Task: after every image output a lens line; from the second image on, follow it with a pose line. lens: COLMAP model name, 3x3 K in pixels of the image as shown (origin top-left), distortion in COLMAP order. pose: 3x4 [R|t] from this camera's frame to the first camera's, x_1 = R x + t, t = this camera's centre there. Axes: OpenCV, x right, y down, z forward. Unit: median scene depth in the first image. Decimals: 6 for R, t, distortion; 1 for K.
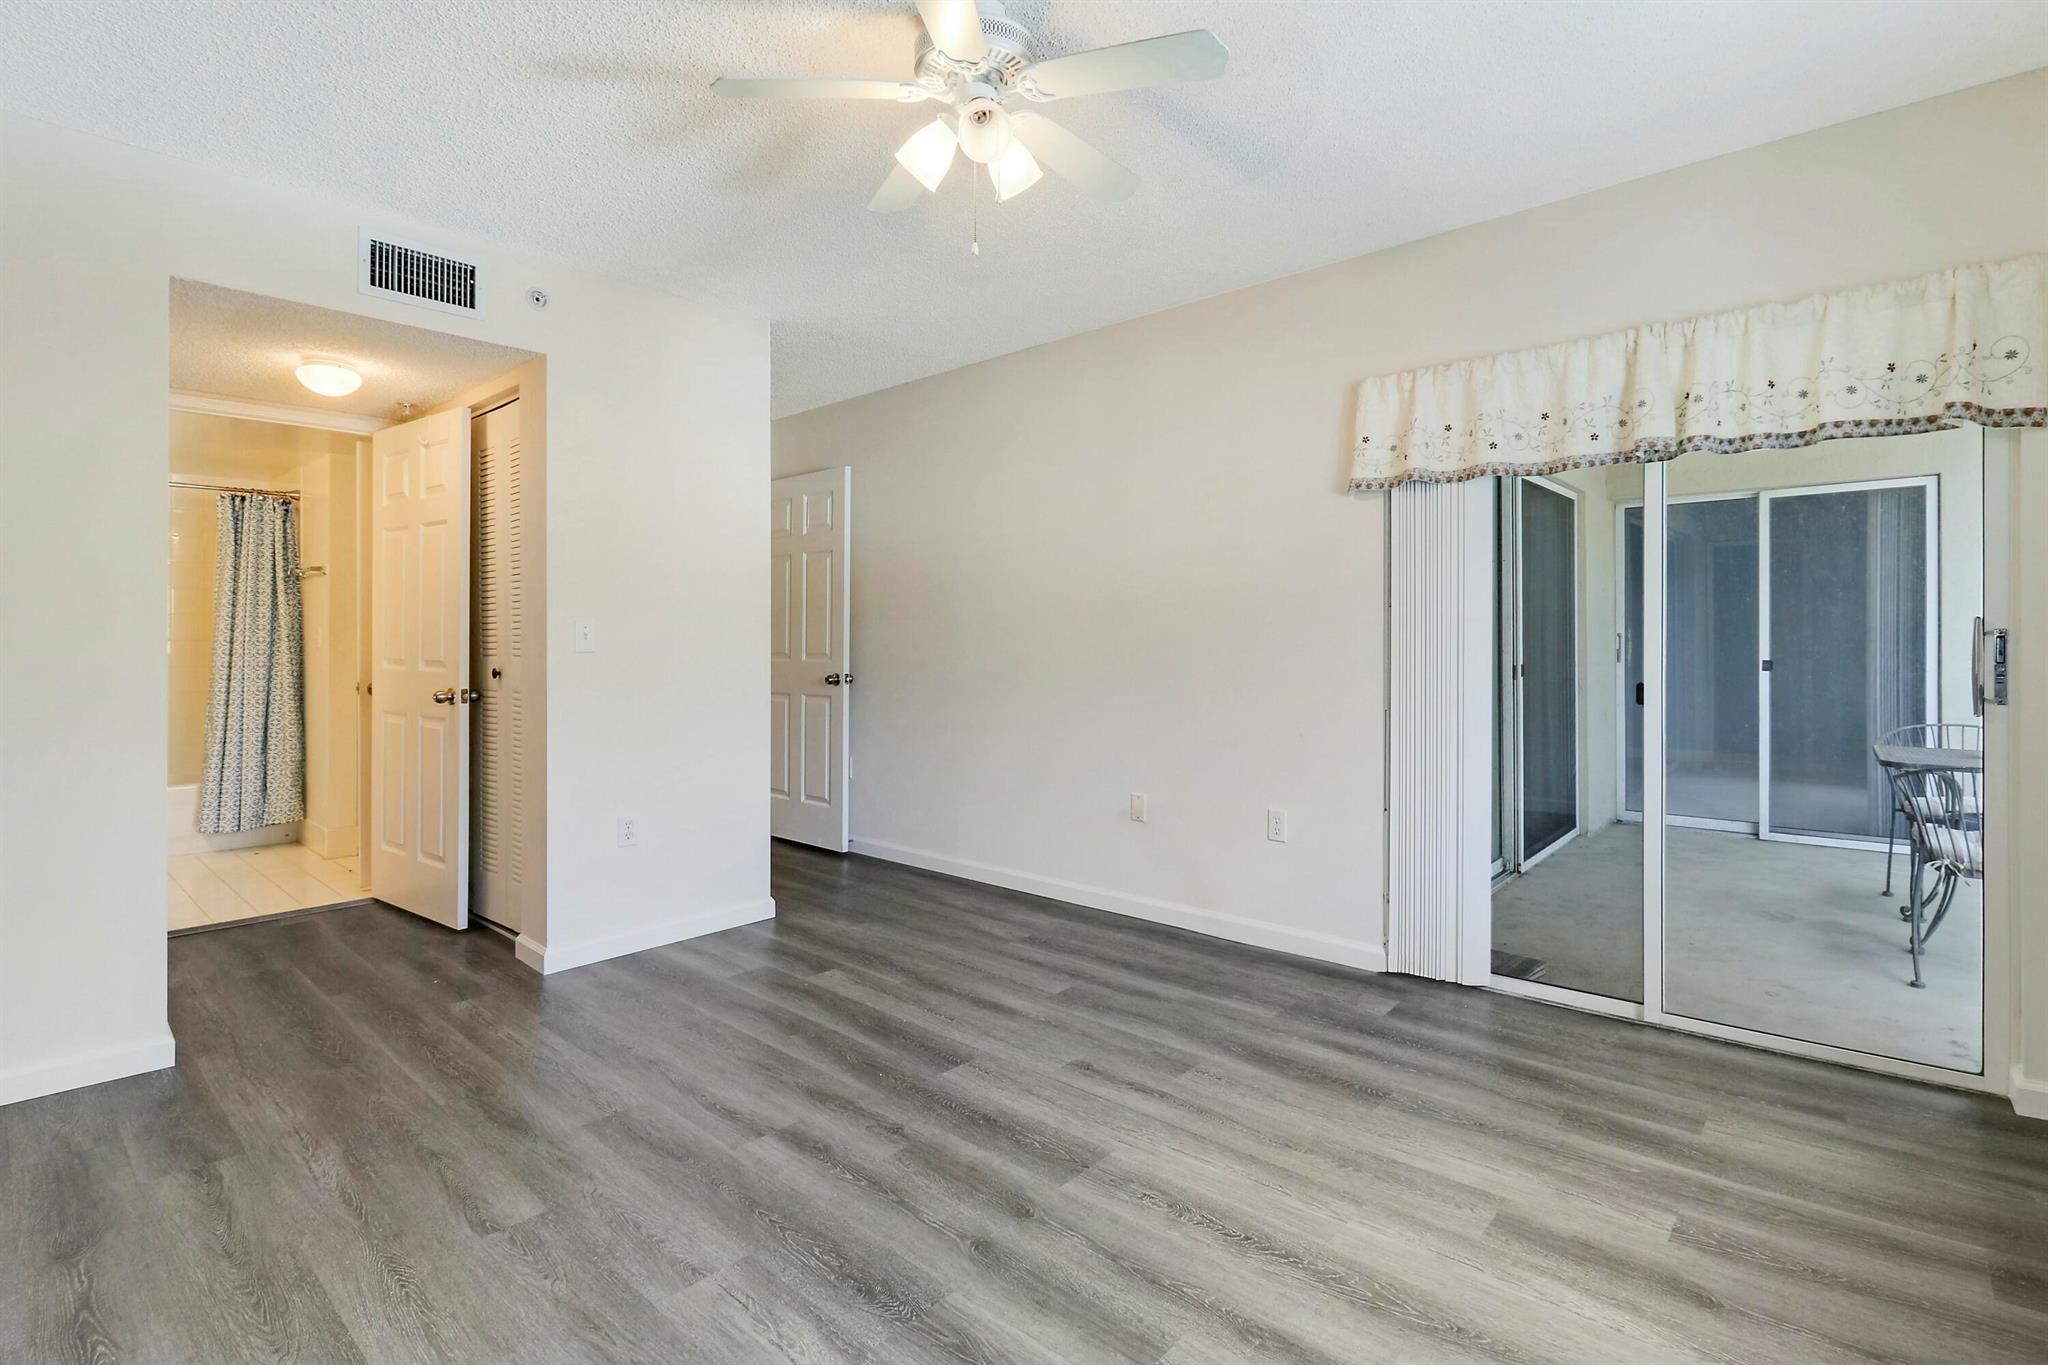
lens RADIAL K [[953.5, 0, 1032.7], [0, 953.5, 639.1], [0, 0, 1]] dist [-0.001589, -0.013673]
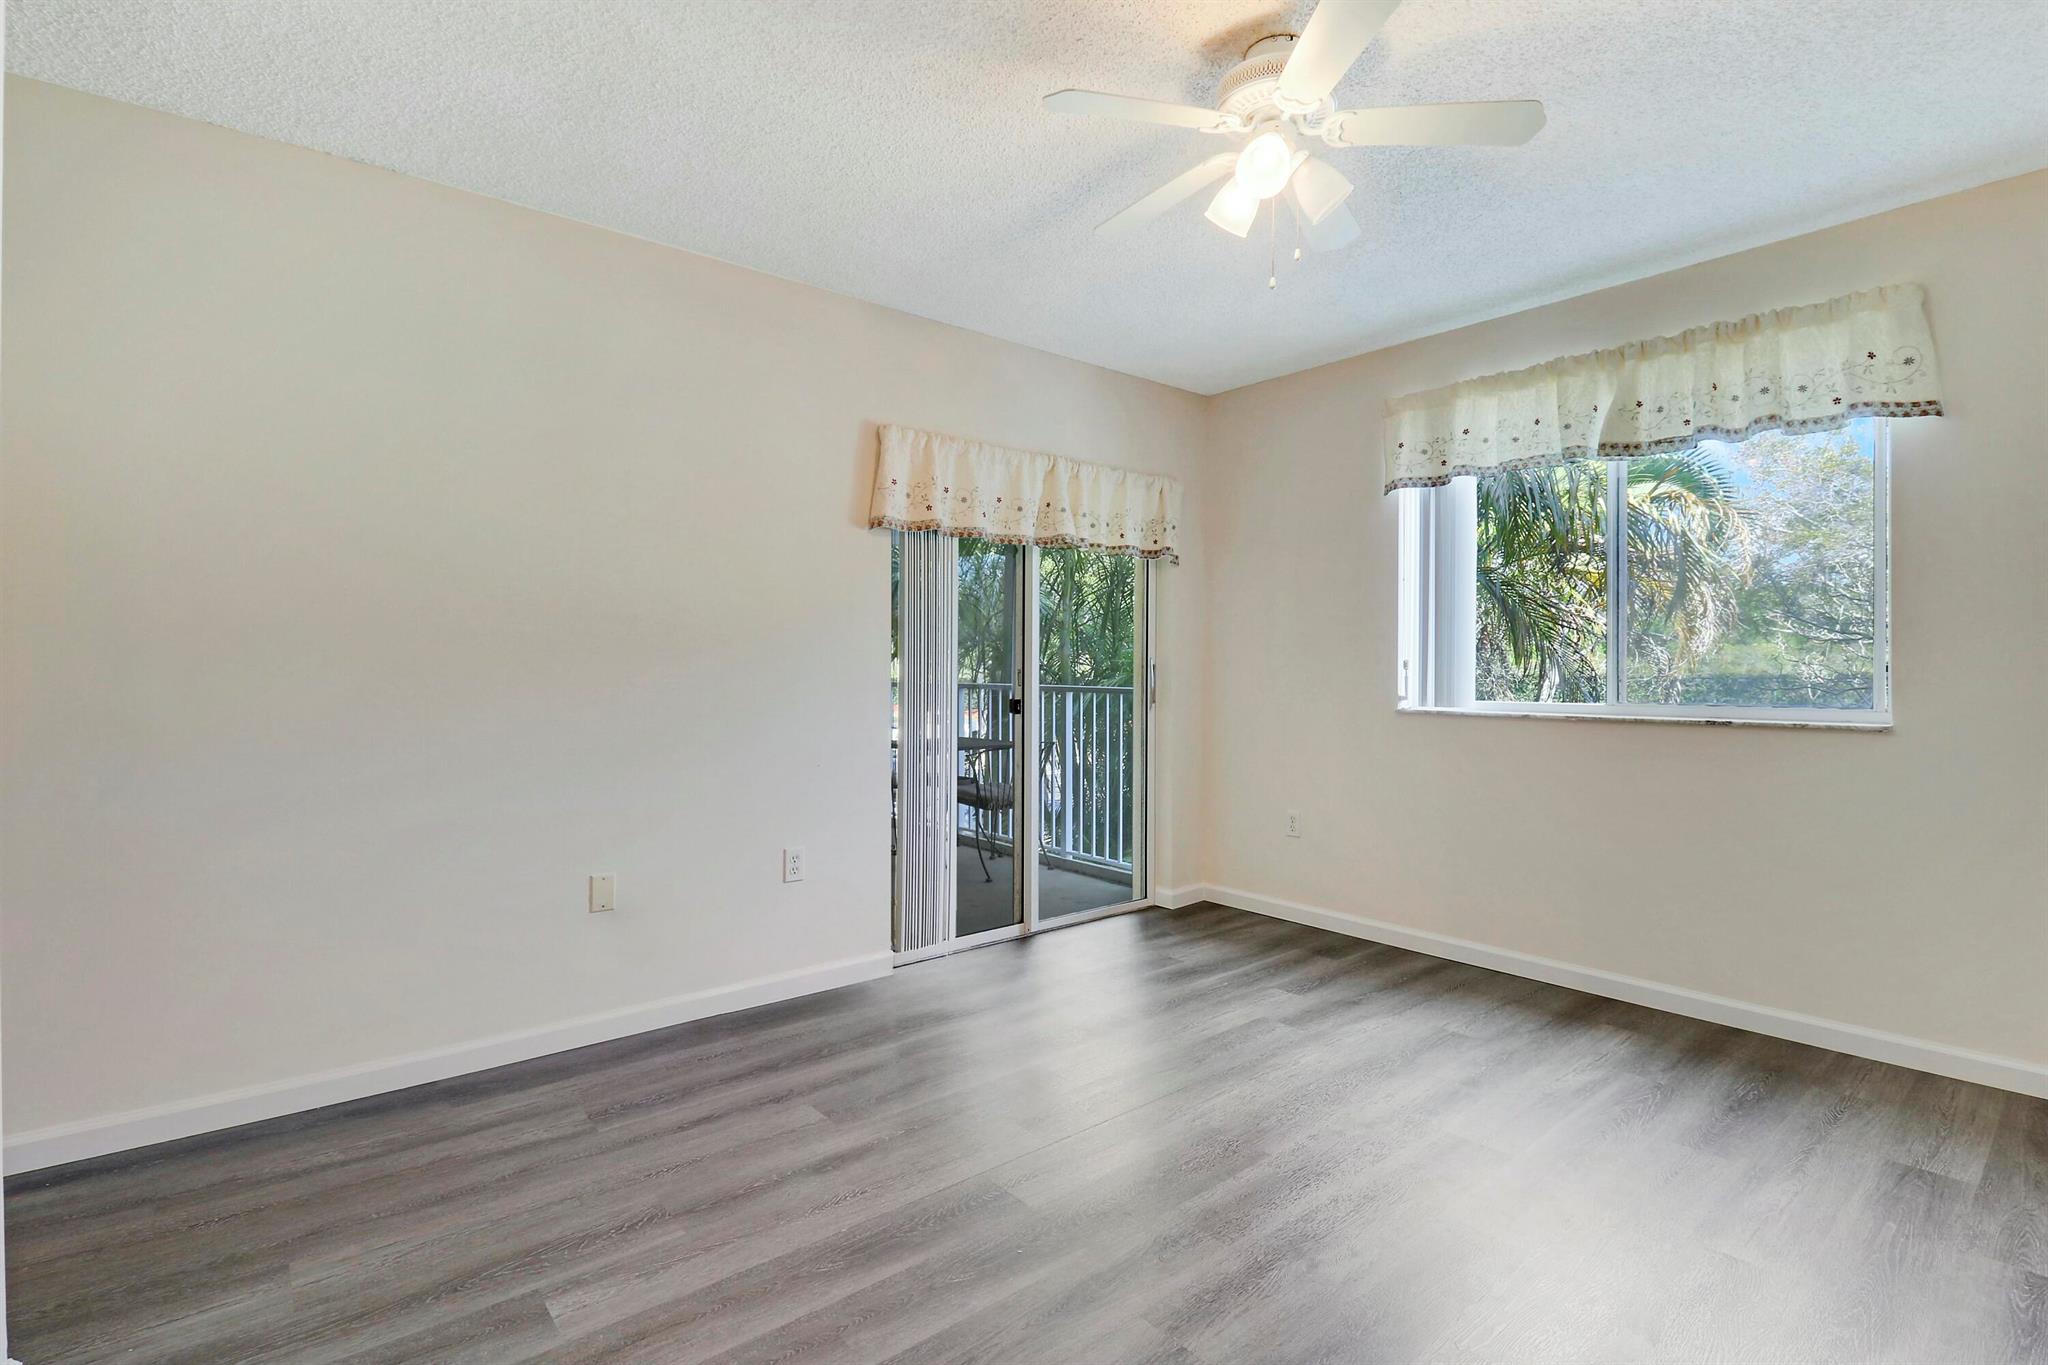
lens RADIAL K [[939.6, 0, 1050.0], [0, 939.6, 691.6], [0, 0, 1]] dist [-0.003627, -0.001102]
pose [[0.145649, -0.018969, 0.989155, -0.968716], [-0.012767, 0.999697, 0.021051, 0.002683], [-0.989254, -0.015694, 0.145362, 0.968652]]
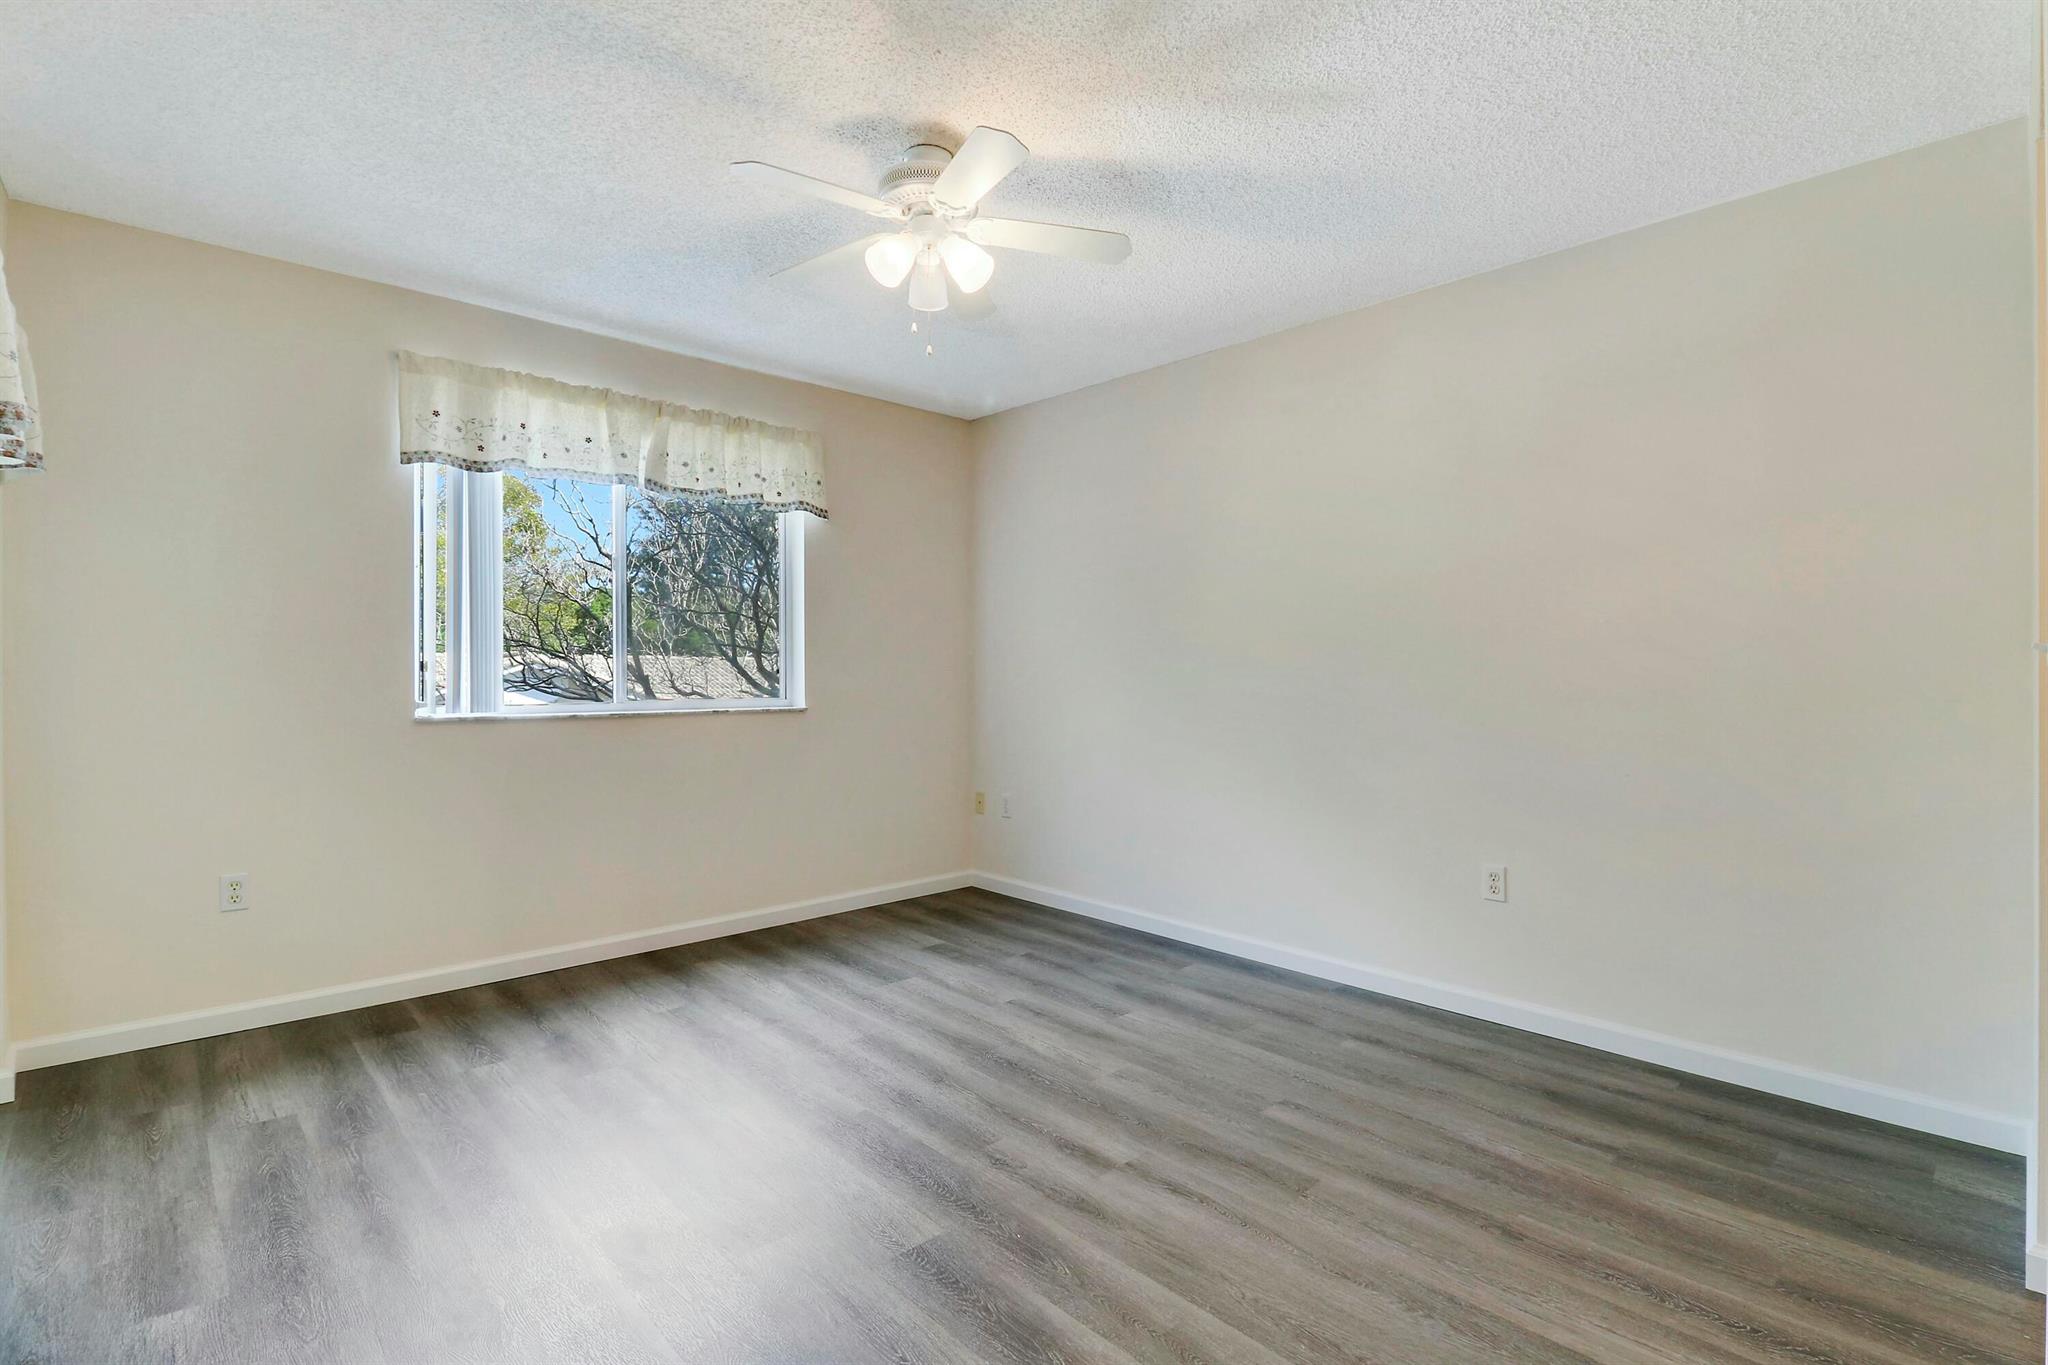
lens RADIAL K [[960.6, 0, 1024.0], [0, 960.6, 682.5], [0, 0, 1]] dist [-0.012670, -0.000130]
pose [[-0.995099, -0.000182, 0.098881, -0.267606], [0.000120, 0.999995, 0.003049, 0.002467], [-0.098881, 0.003046, -0.995095, 1.973730]]
